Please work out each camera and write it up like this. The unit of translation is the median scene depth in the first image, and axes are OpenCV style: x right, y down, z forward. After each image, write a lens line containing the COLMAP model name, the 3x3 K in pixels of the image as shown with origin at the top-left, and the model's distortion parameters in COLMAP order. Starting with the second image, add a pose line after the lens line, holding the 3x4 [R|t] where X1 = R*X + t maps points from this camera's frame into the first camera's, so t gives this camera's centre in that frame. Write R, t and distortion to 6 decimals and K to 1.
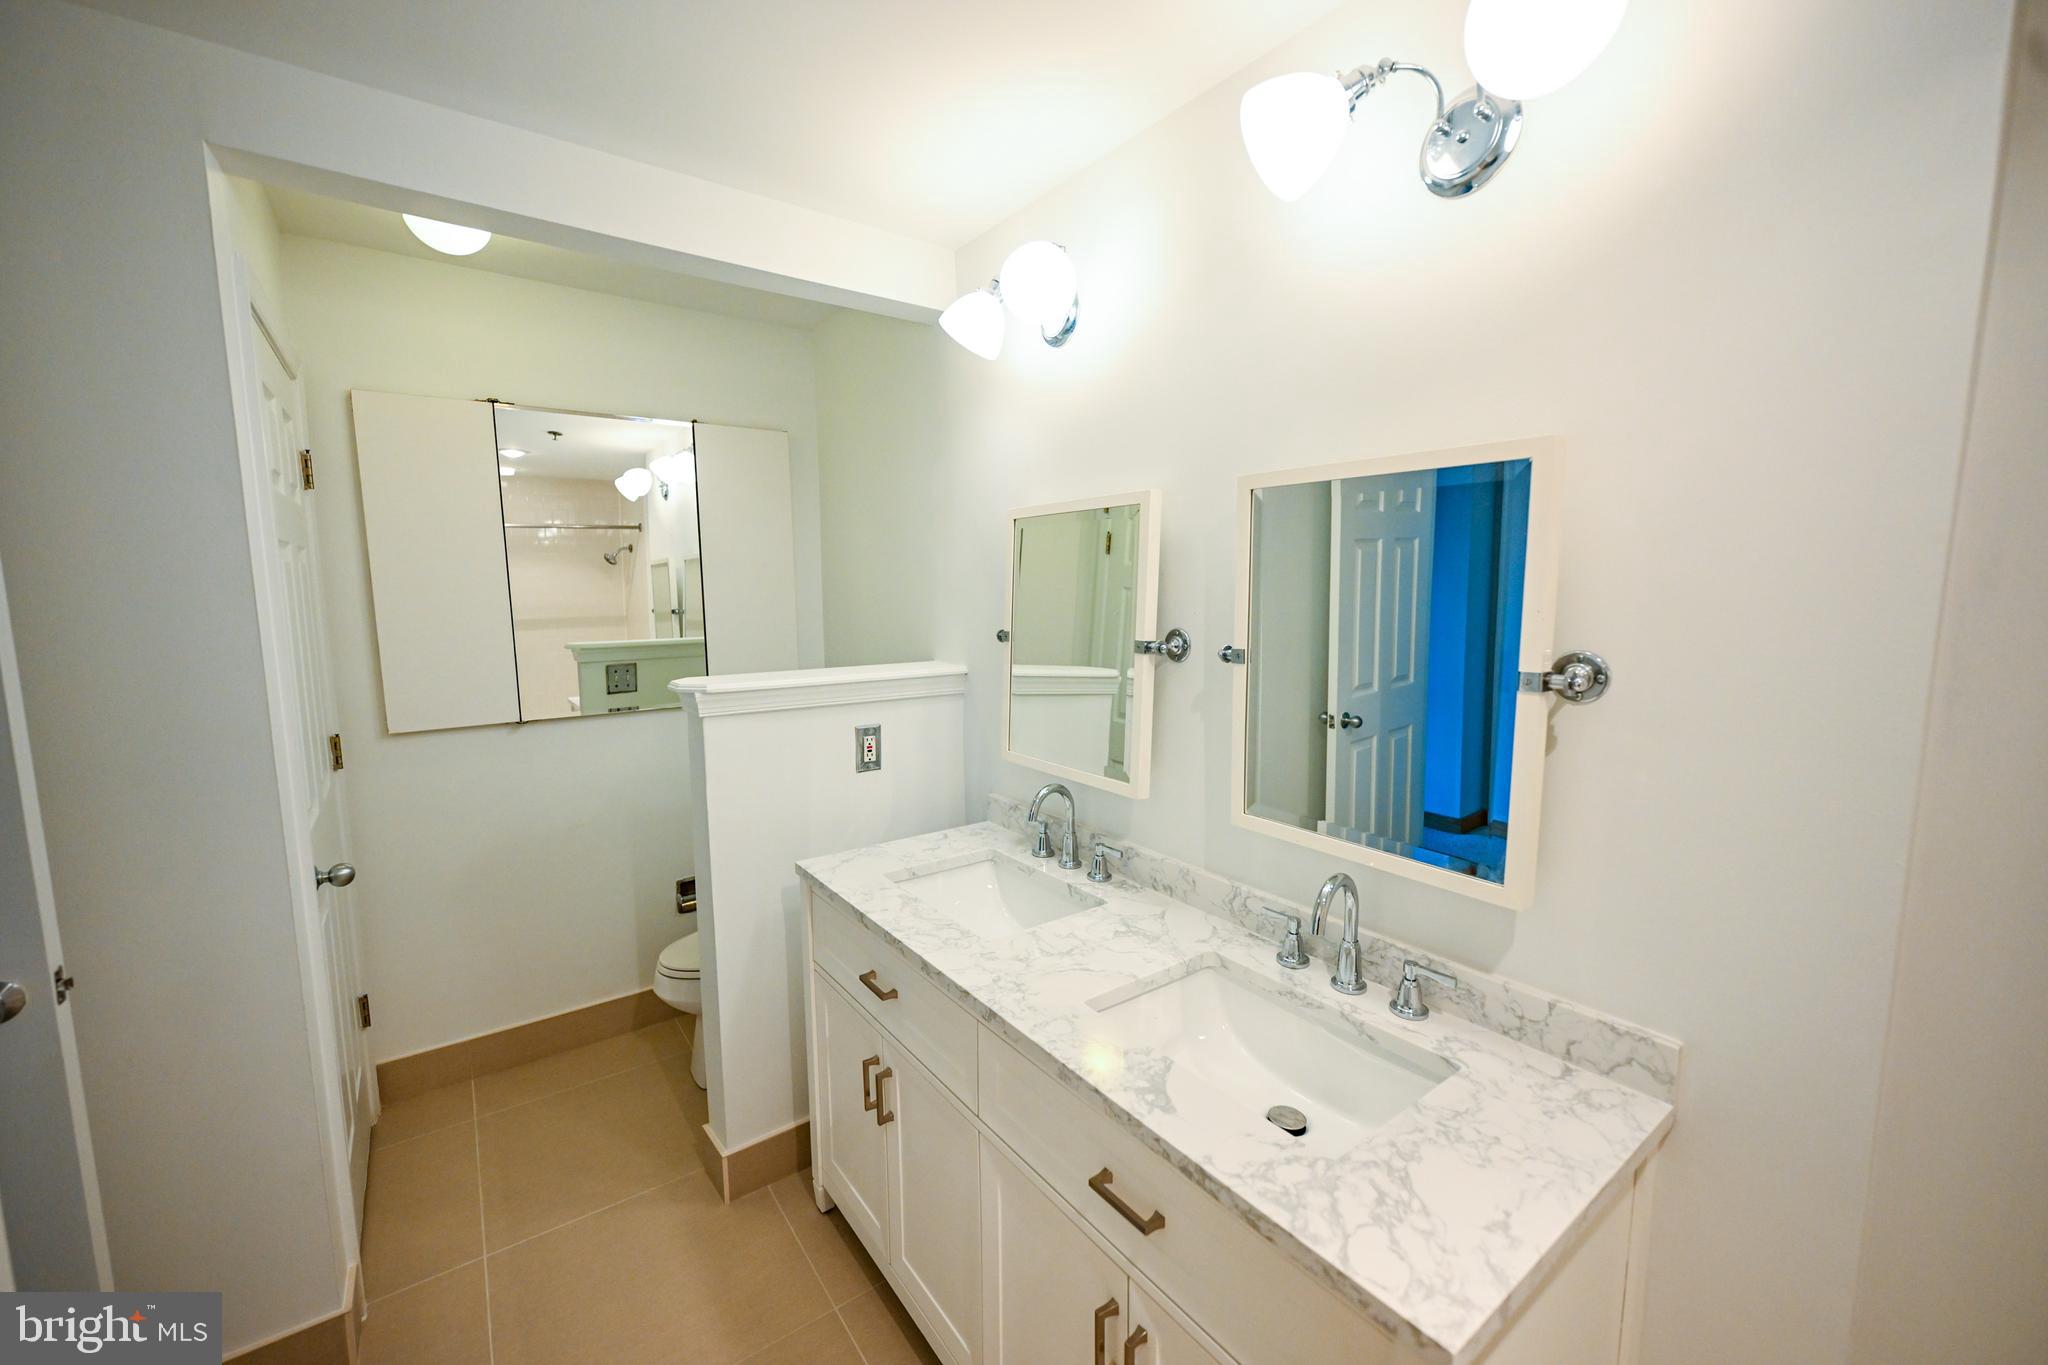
lens RADIAL K [[808.4, 0, 1033.1], [0, 808.4, 683.9], [0, 0, 1]] dist [-0.000169, -0.000021]
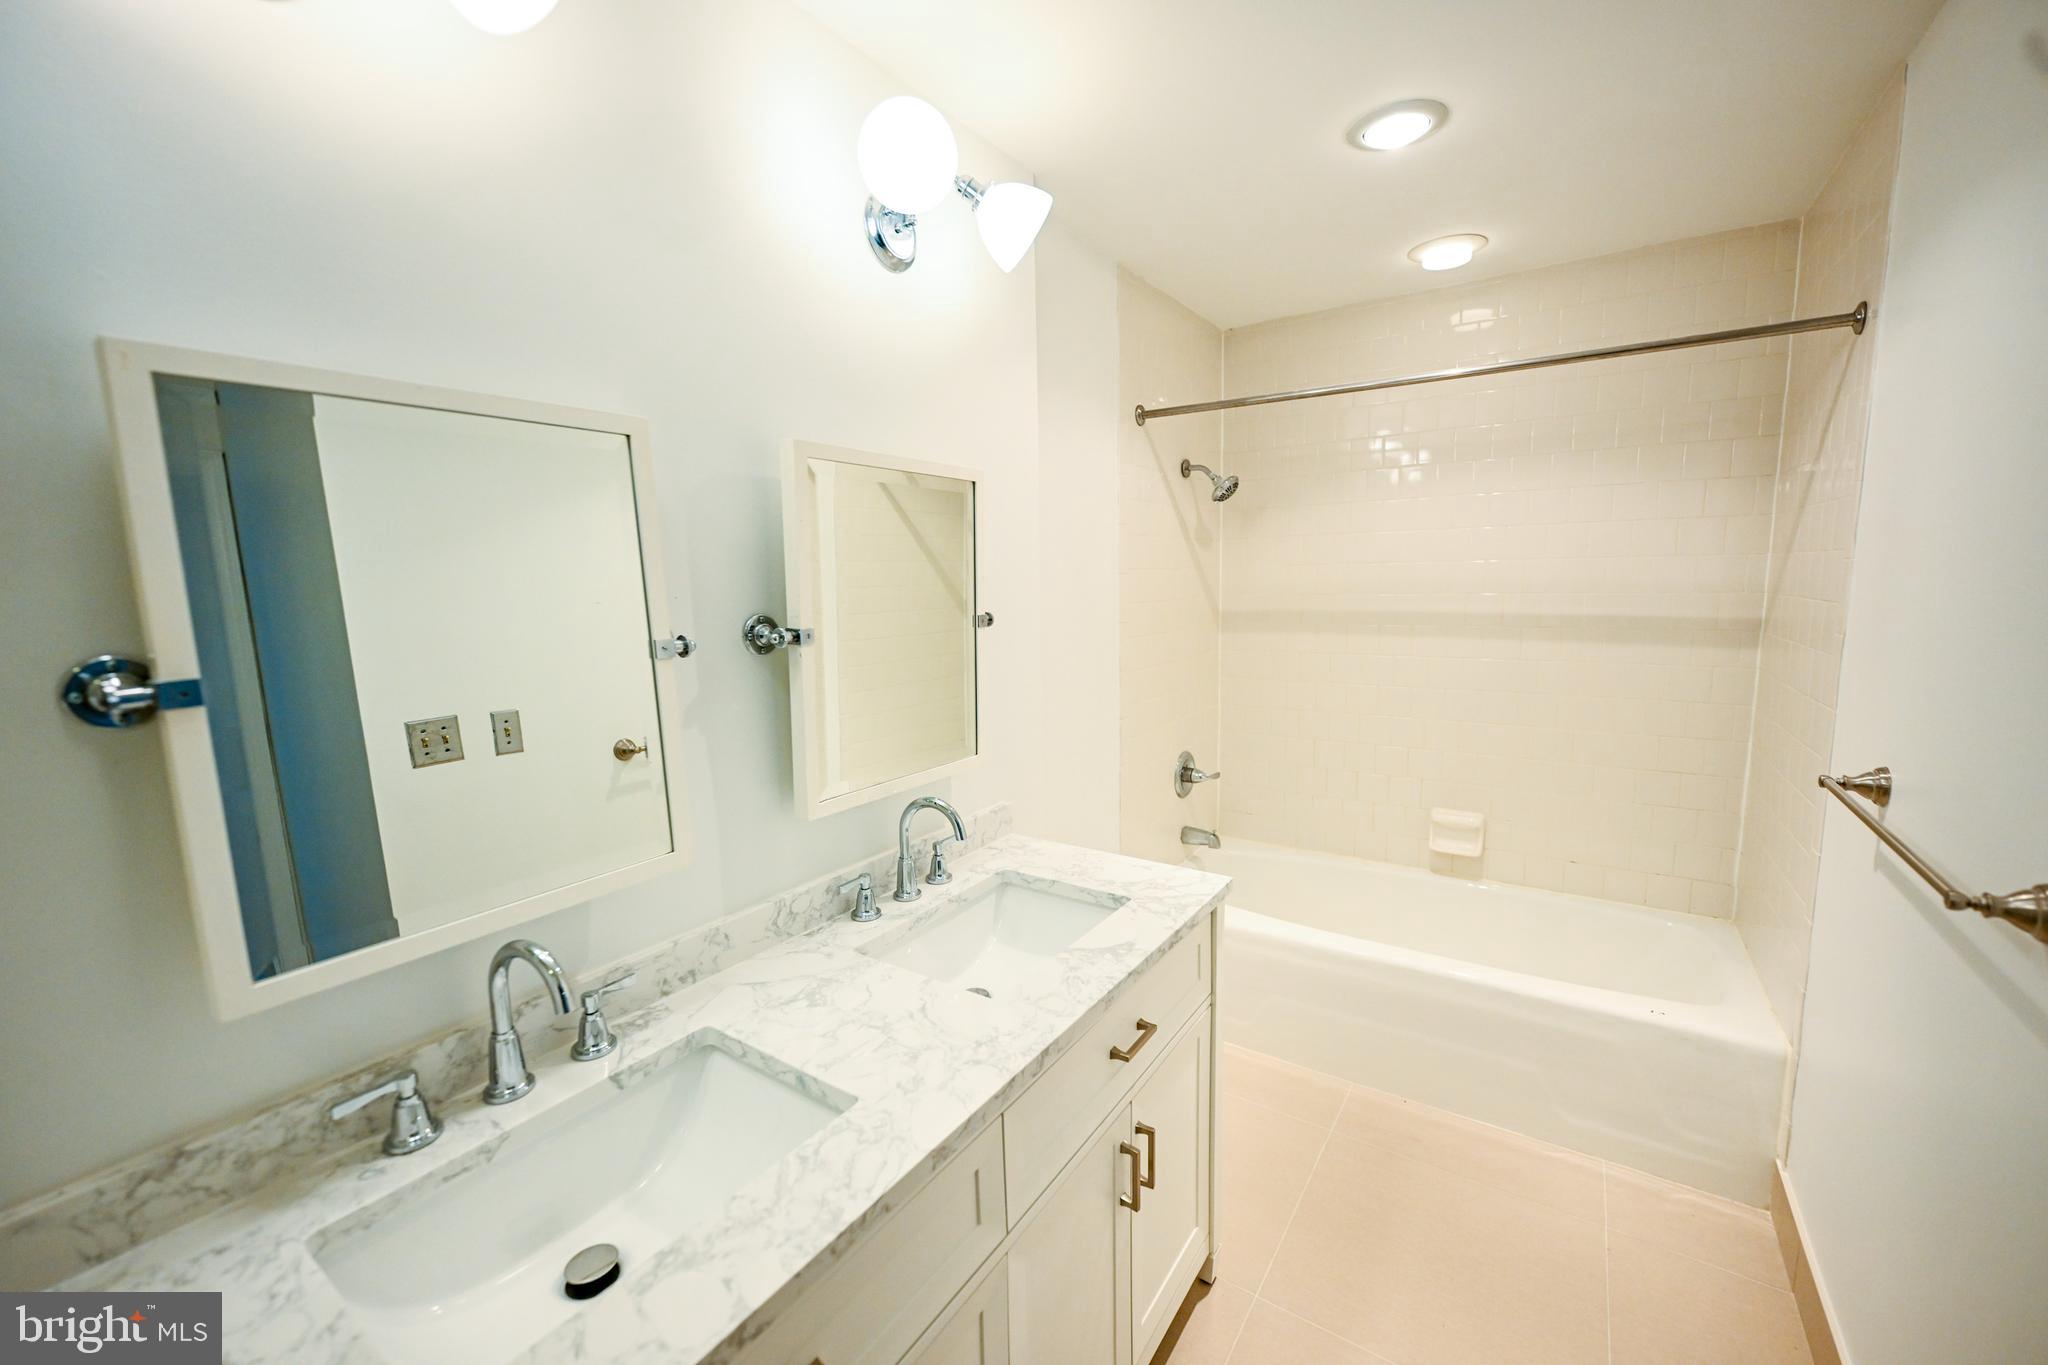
lens RADIAL K [[808.4, 0, 1033.1], [0, 808.4, 683.9], [0, 0, 1]] dist [-0.000169, -0.000021]
pose [[-0.328203, -0.117054, 0.937327, -0.651129], [0.138091, 0.975686, 0.170196, -0.093035], [-0.934459, 0.185295, -0.304059, 0.983987]]
